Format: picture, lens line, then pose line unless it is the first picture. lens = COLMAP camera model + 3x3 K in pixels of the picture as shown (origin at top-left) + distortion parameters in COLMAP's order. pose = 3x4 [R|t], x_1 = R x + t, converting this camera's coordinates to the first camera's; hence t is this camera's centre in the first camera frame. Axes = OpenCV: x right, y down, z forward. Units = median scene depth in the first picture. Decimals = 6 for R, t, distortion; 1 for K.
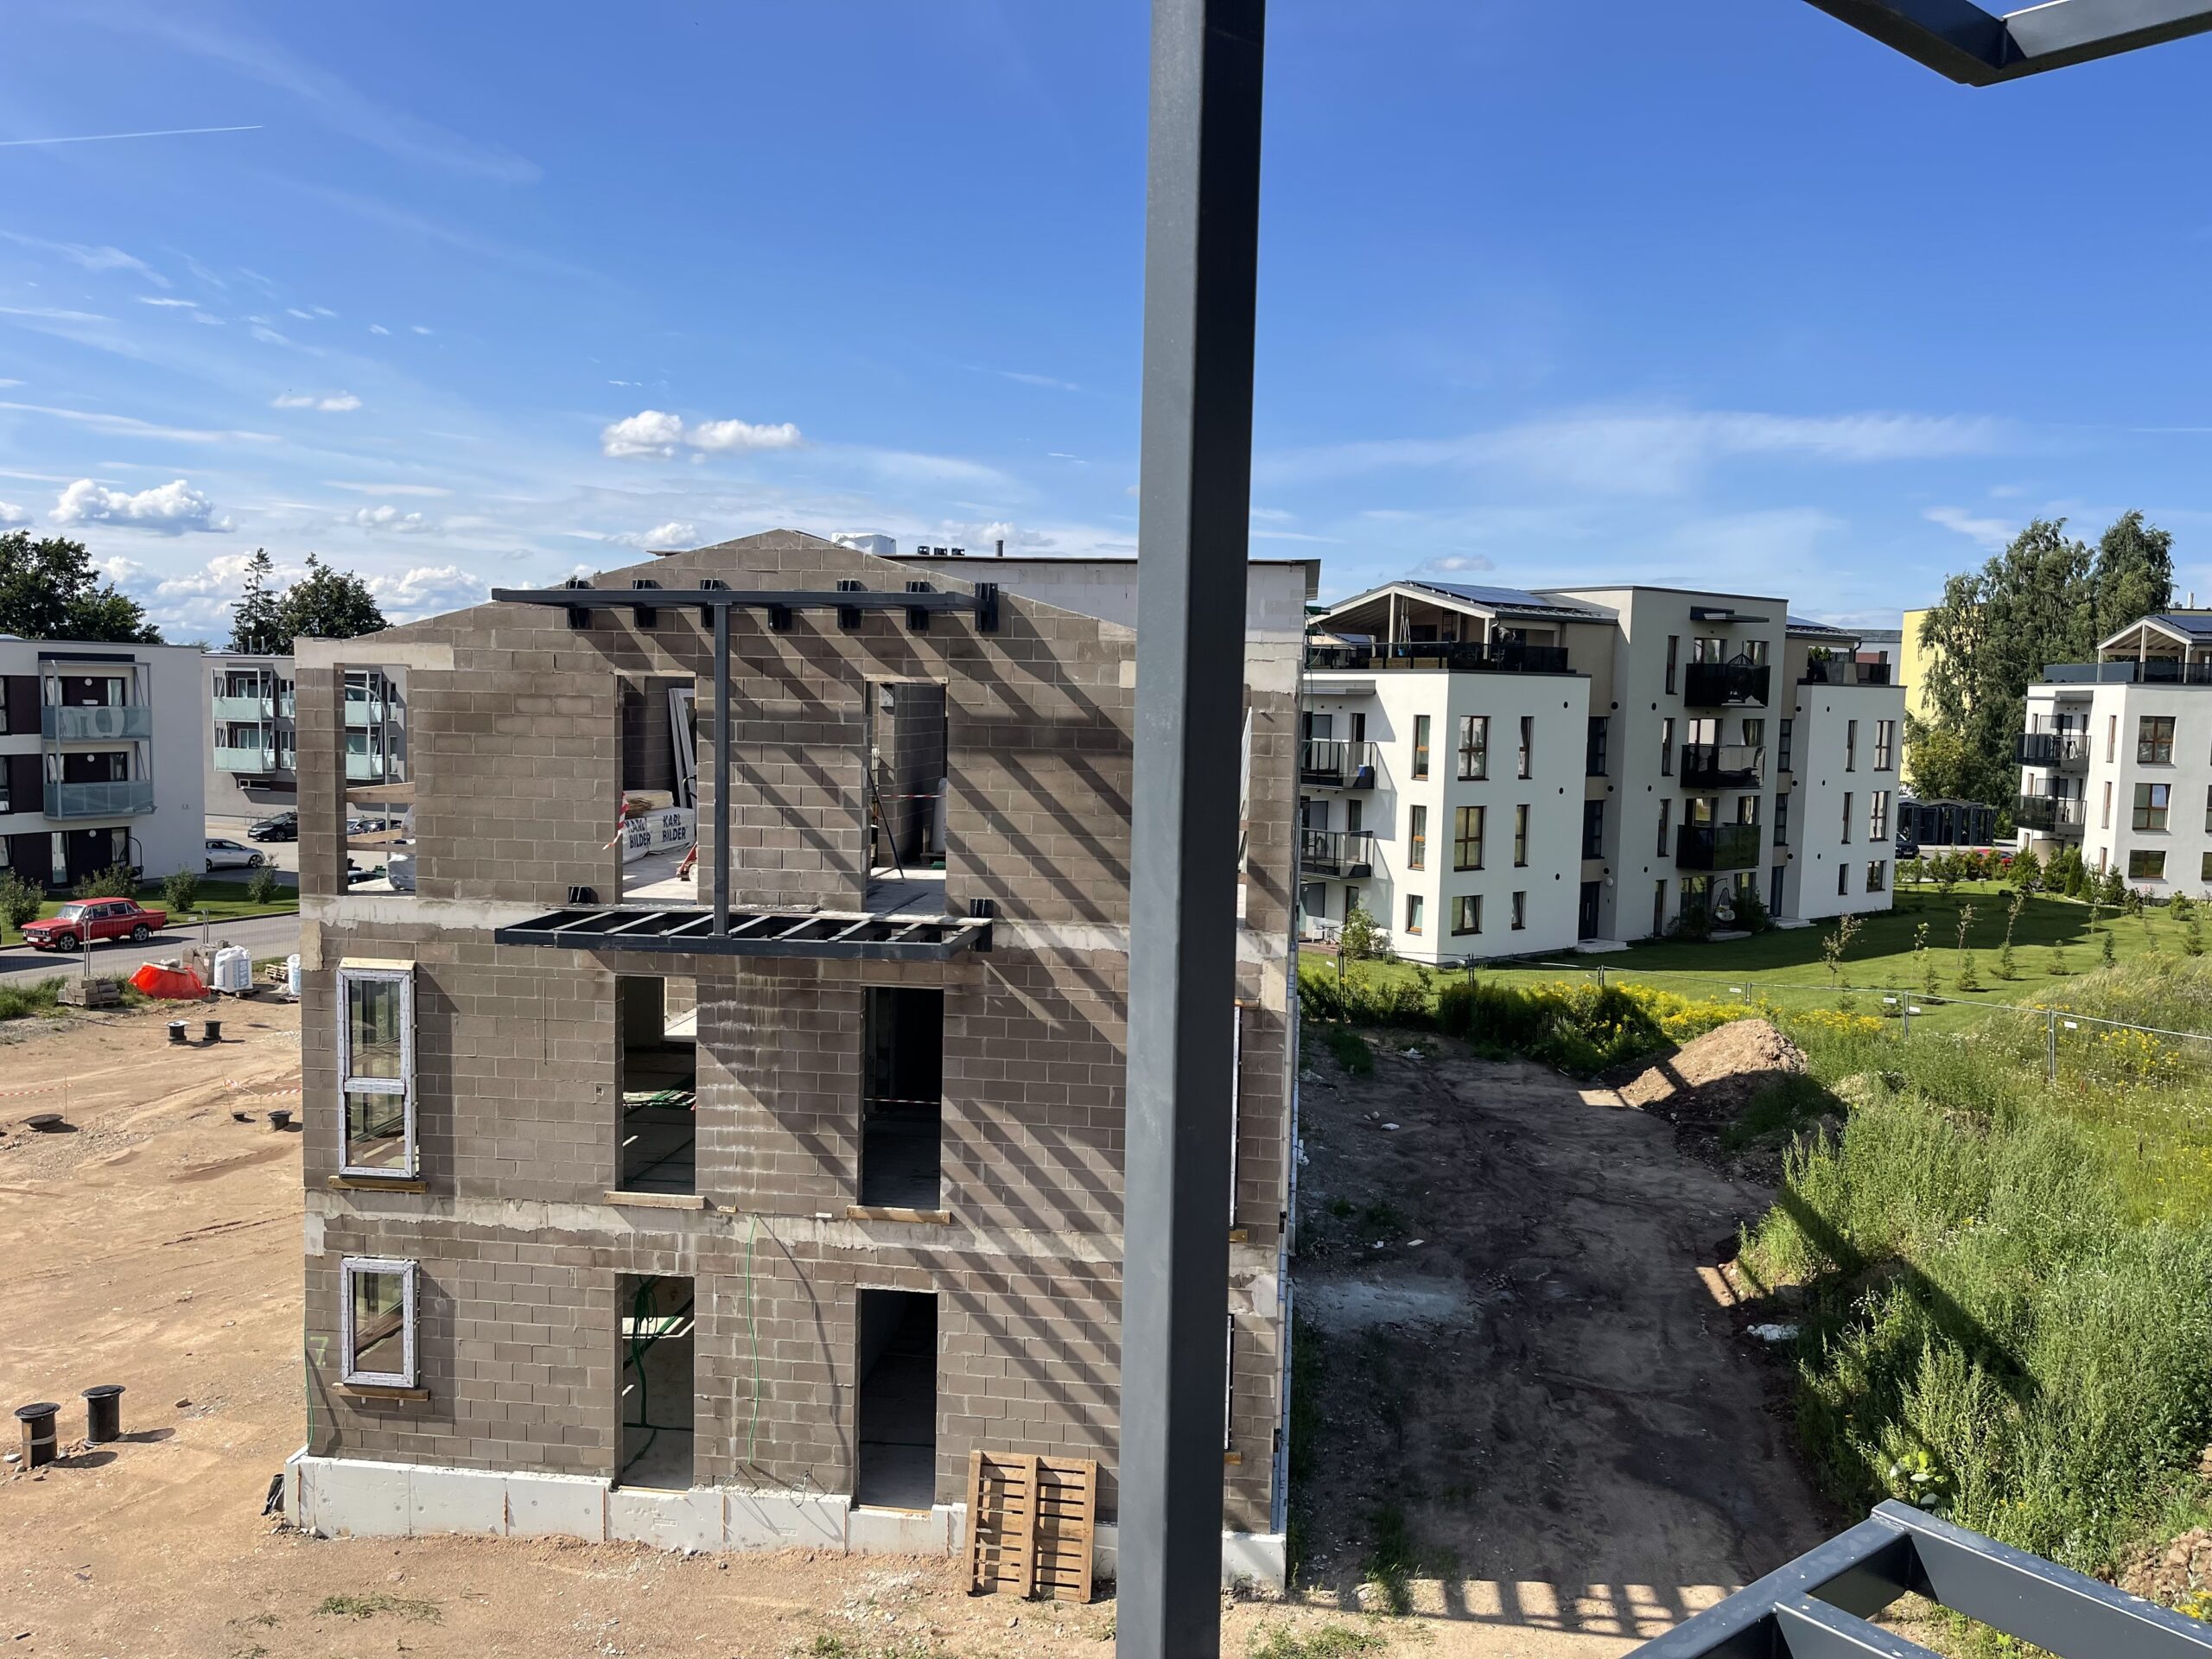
lens RADIAL K [[1651.7, 0, 1098.0], [0, 1651.7, 822.3], [0, 0, 1]] dist [0.049087, -0.068748]
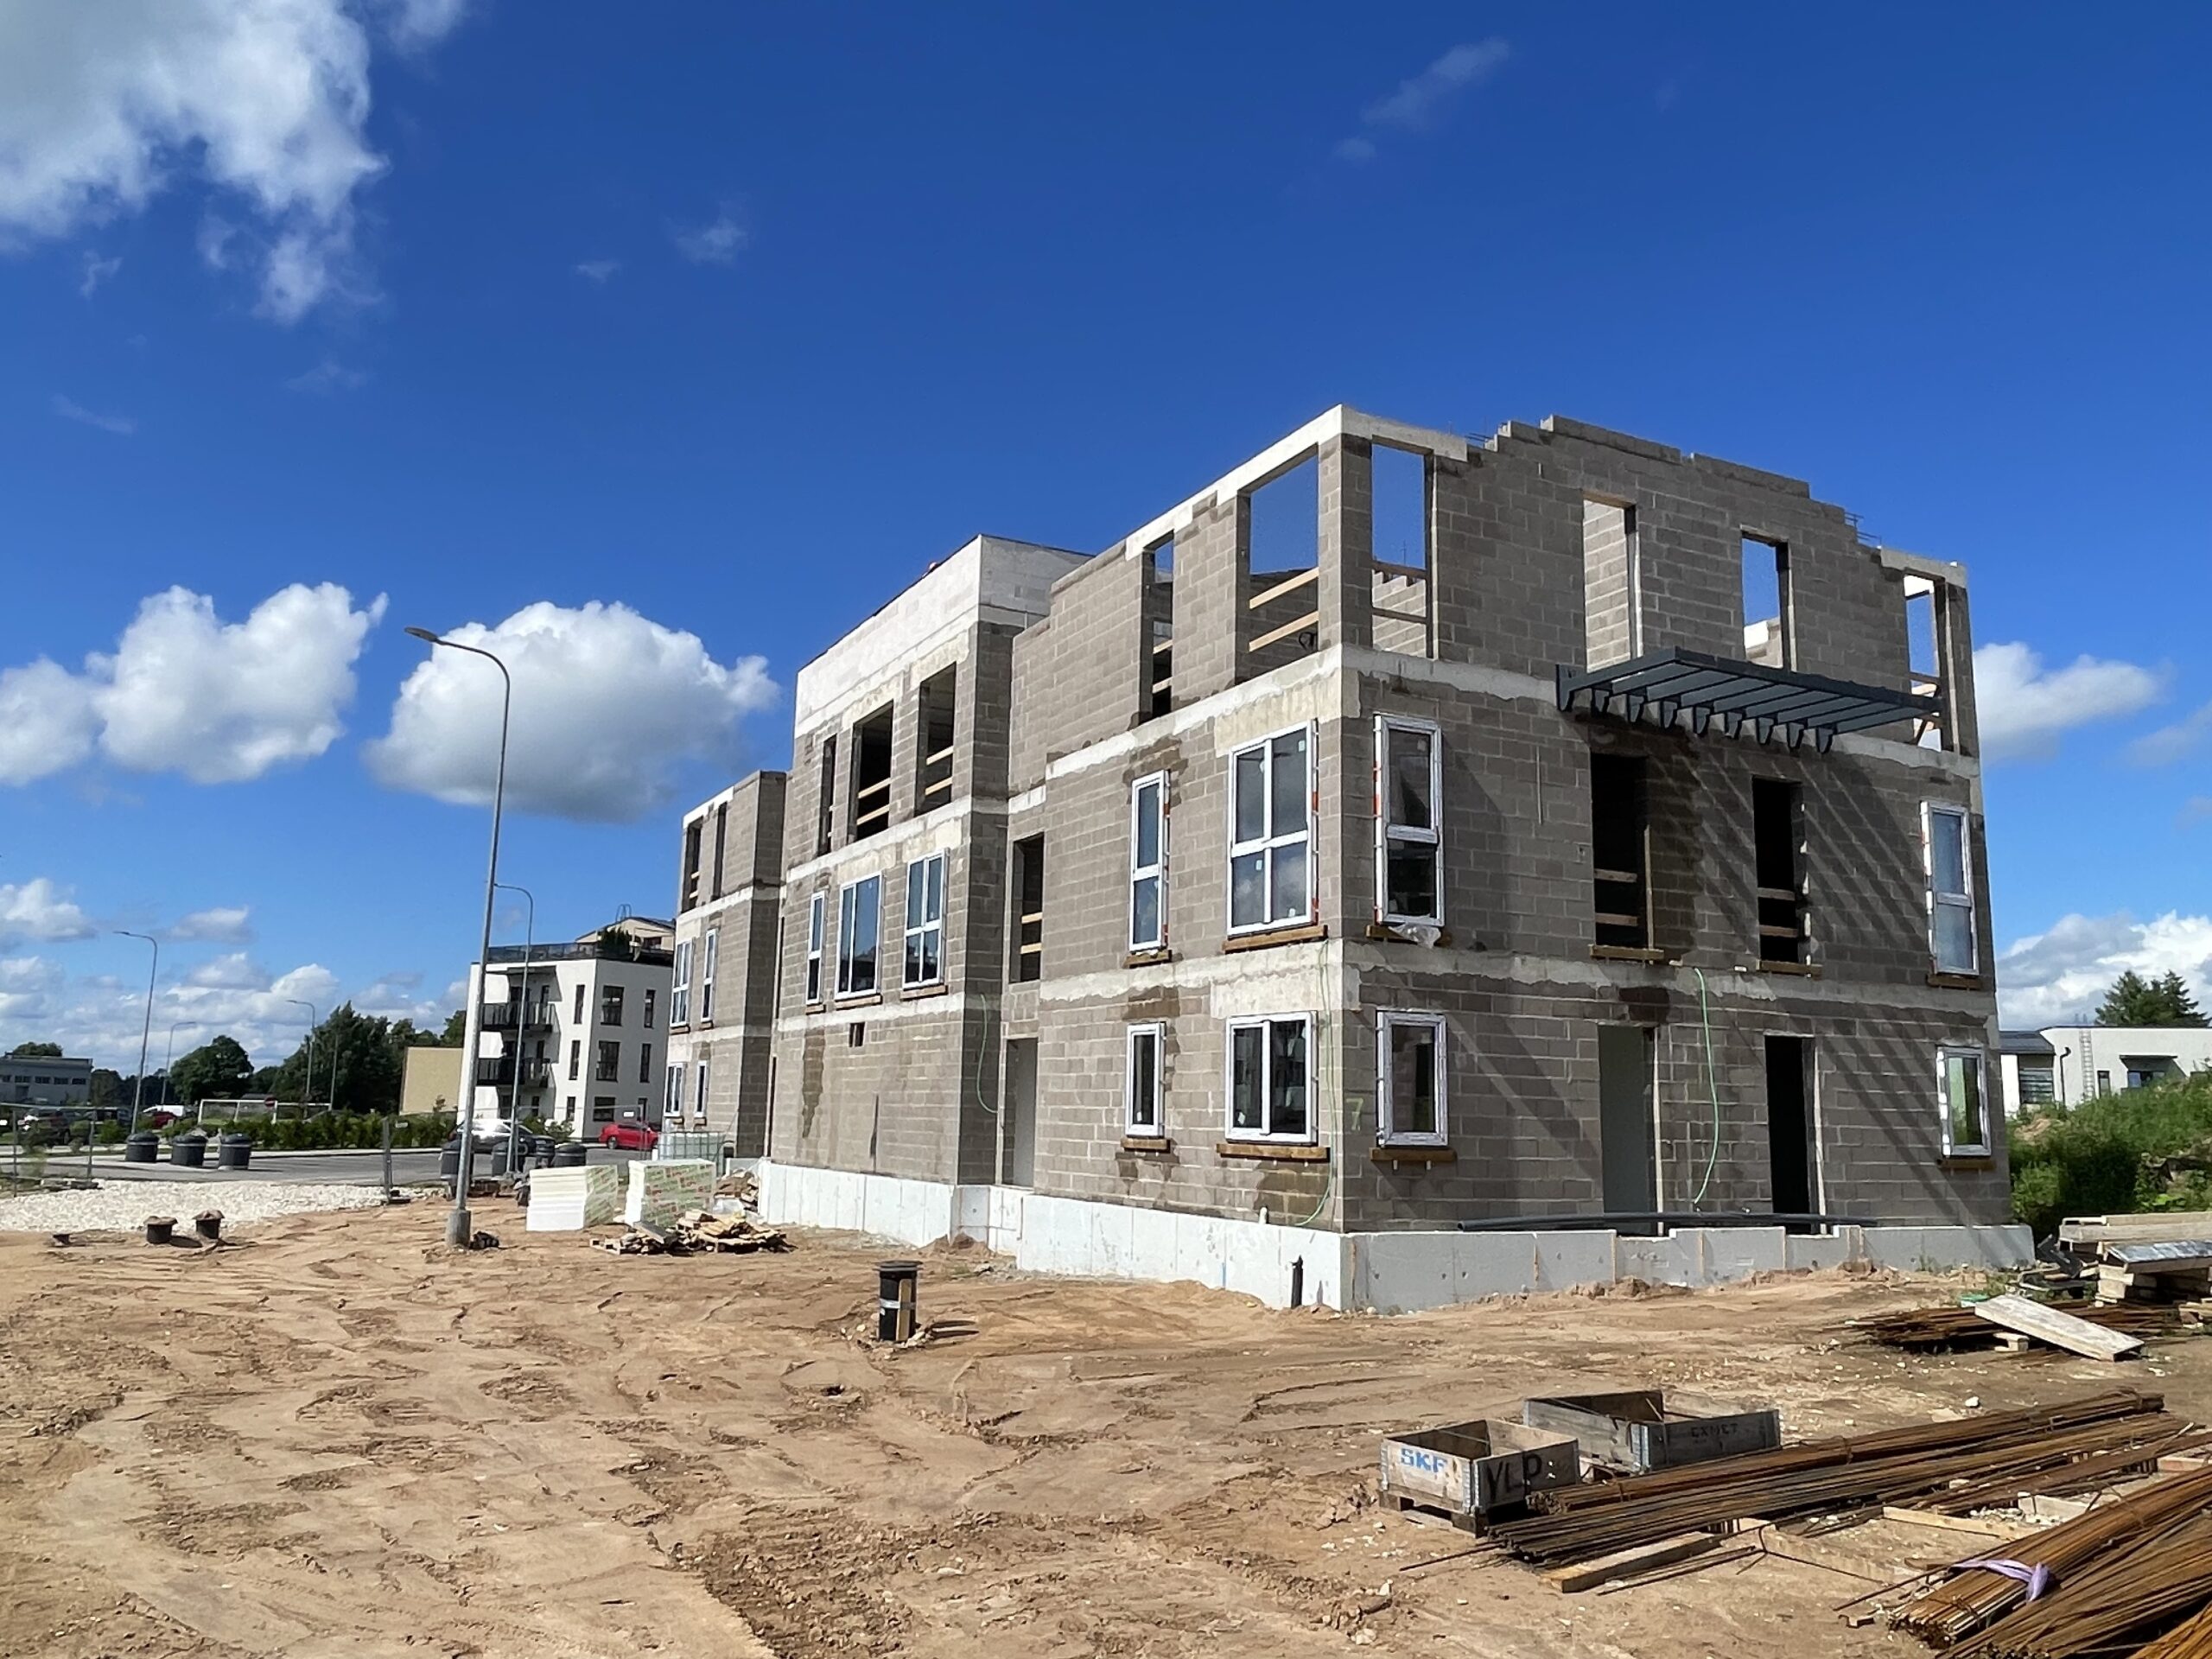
lens RADIAL K [[1651.7, 0, 1109.3], [0, 1651.7, 826.9], [0, 0, 1]] dist [0.049087, -0.068748]
pose [[0.820402, 0.095475, 0.563759, -1.145767], [0.039562, 0.974120, -0.222544, 0.368719], [-0.570417, 0.204880, 0.795393, 0.307951]]
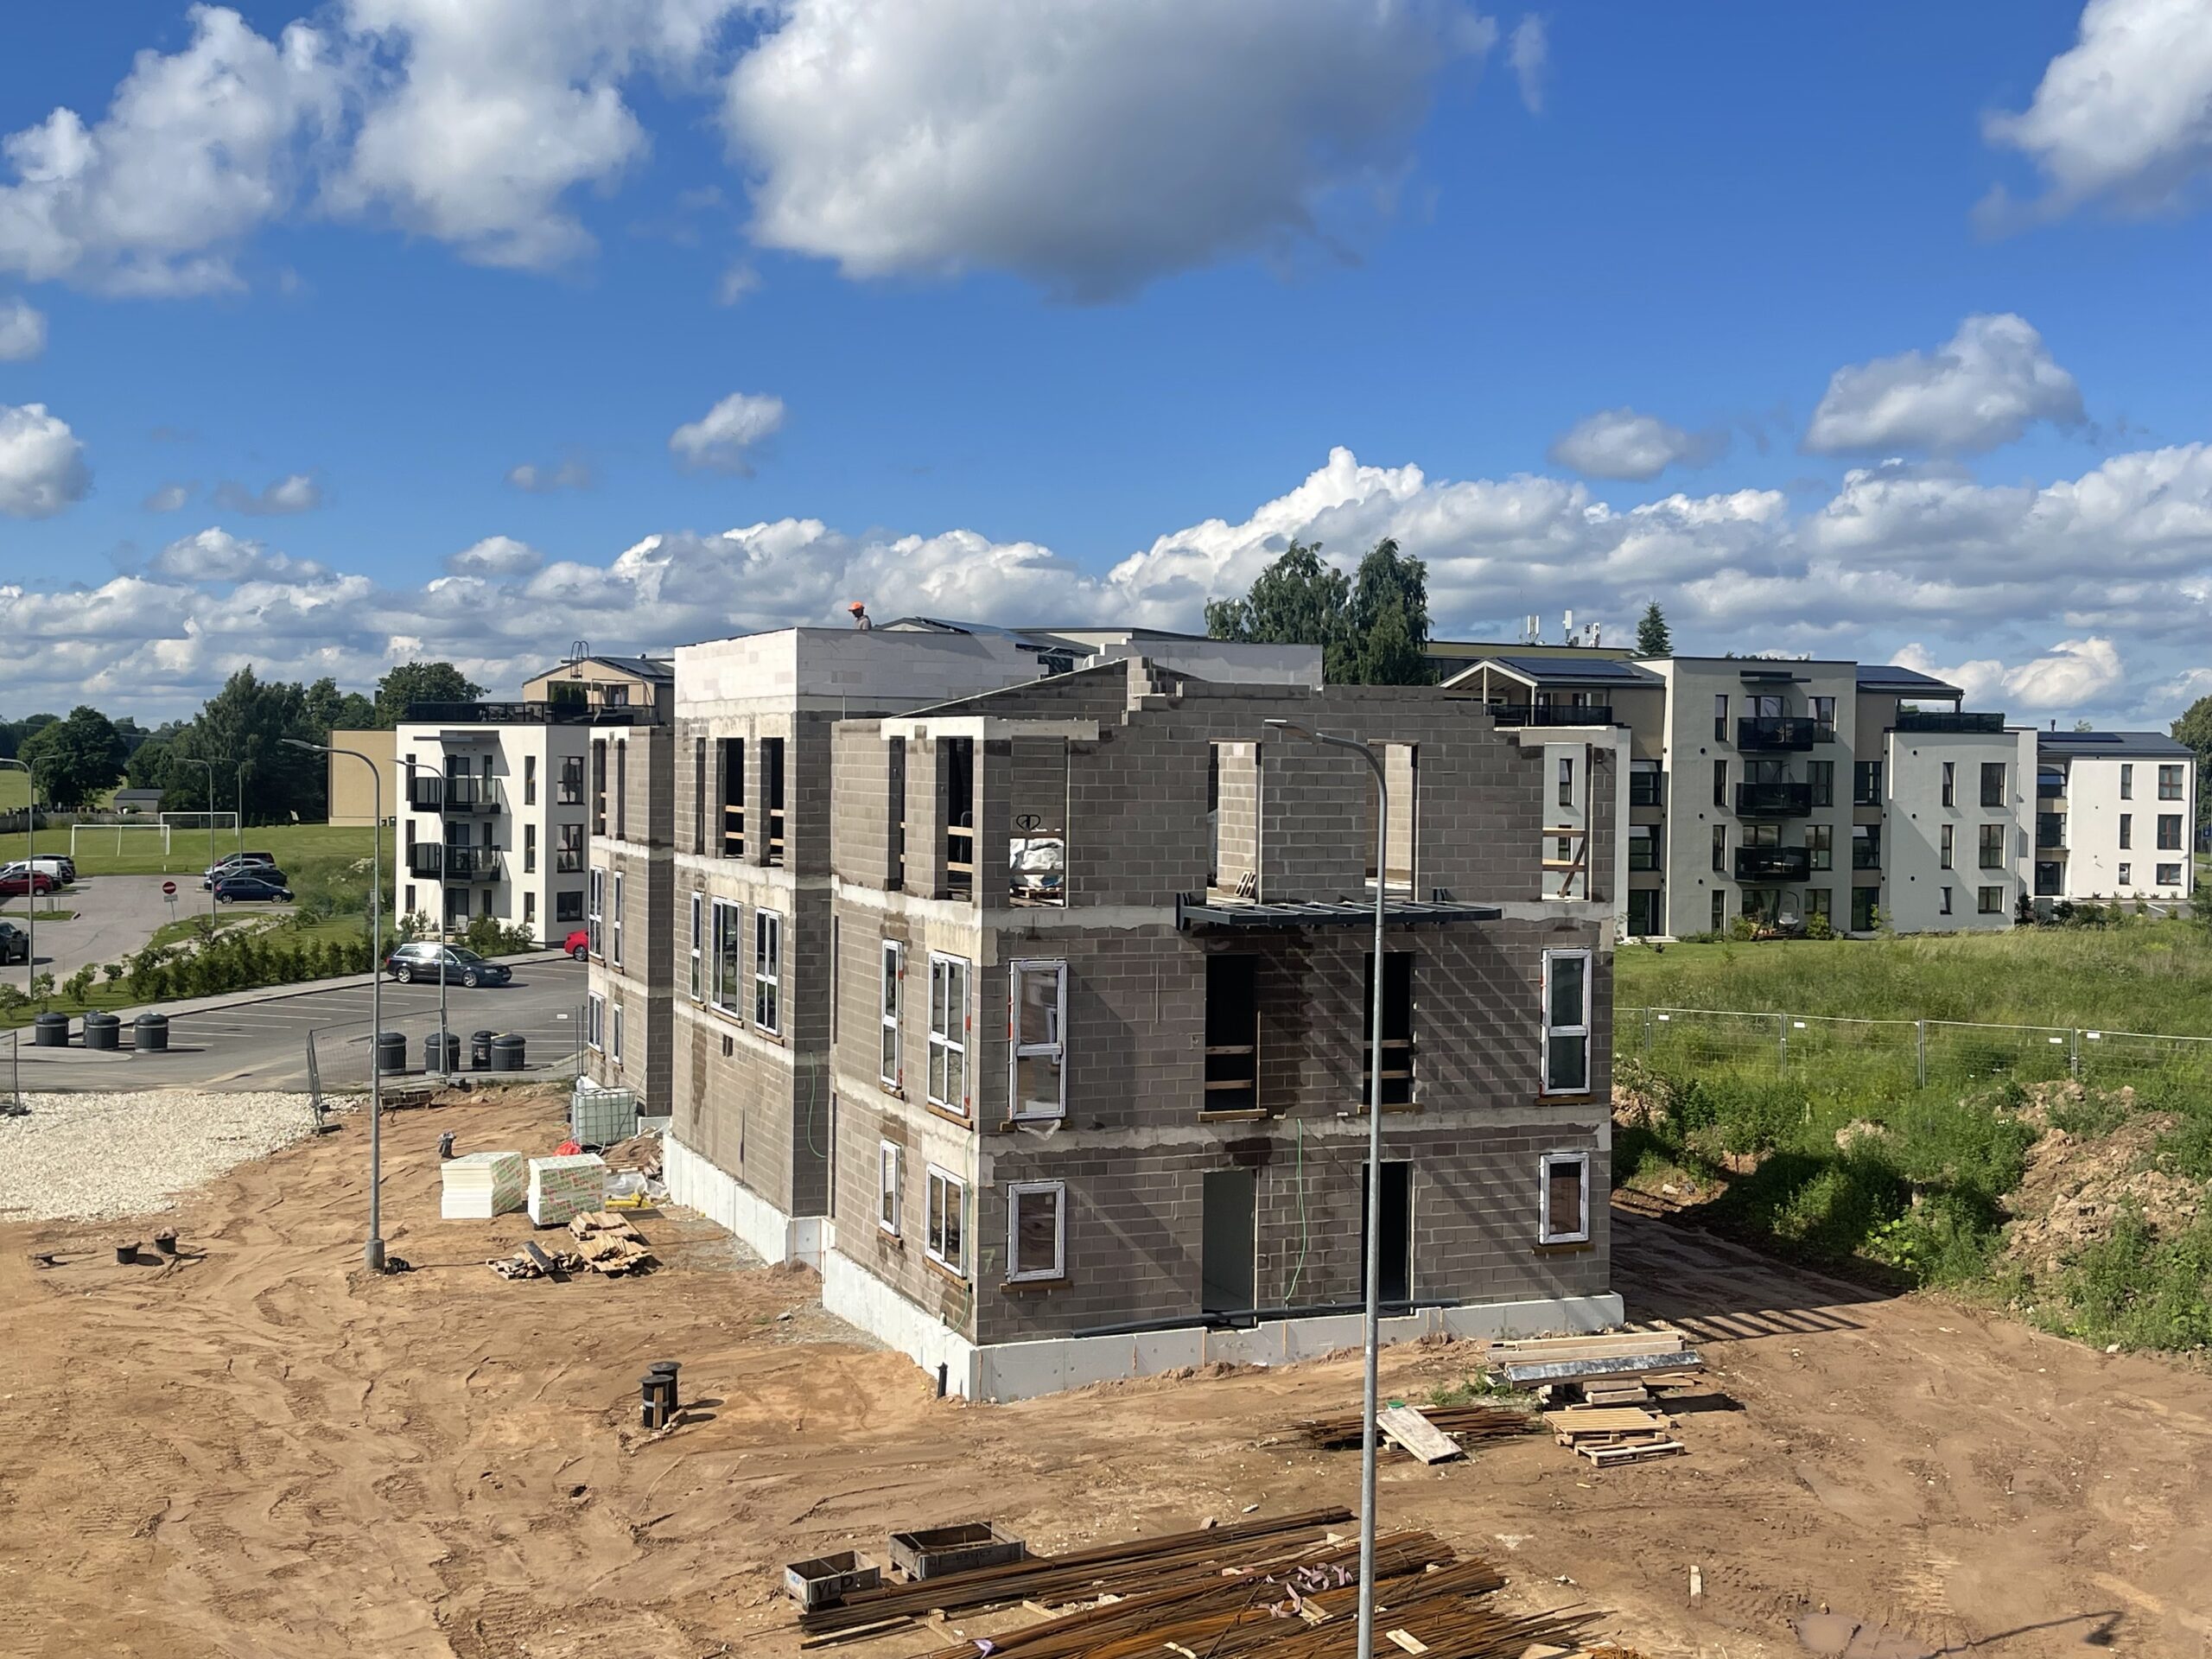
lens RADIAL K [[2475.9, 0, 1109.1], [0, 2475.9, 812.3], [0, 0, 1]] dist [0.095891, 0.000000]
pose [[0.871231, -0.021622, 0.490398, -1.354689], [0.044780, 0.998365, -0.035537, 0.041298], [-0.488827, 0.052921, 0.870774, -0.769545]]
